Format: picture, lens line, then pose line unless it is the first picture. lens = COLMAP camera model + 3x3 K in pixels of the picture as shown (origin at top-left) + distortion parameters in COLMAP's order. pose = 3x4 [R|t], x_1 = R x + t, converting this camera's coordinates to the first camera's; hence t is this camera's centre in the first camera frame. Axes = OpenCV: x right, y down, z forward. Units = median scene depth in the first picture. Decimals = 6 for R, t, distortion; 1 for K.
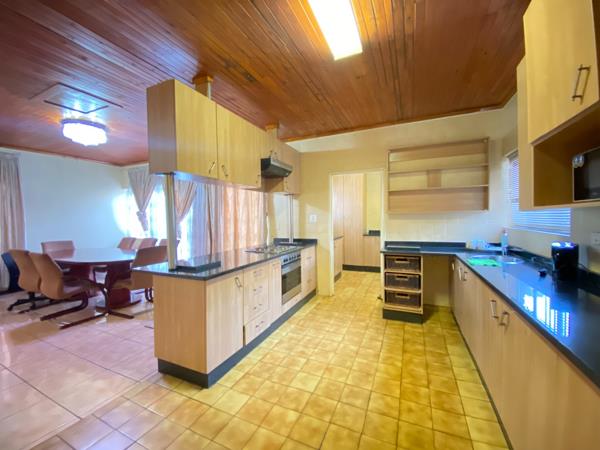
lens RADIAL K [[246.7, 0, 299.1], [0, 246.7, 225.9], [0, 0, 1]] dist [-0.013814, -0.001447]
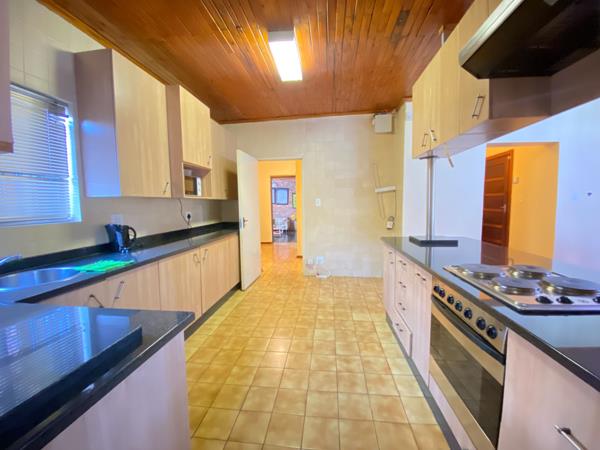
lens RADIAL K [[246.7, 0, 301.0], [0, 246.7, 224.6], [0, 0, 1]] dist [-0.013814, -0.001447]
pose [[-0.953075, 0.058235, -0.297081, 0.402576], [0.021617, 0.991910, 0.125088, -0.045804], [0.301962, 0.112797, -0.946624, 1.787406]]
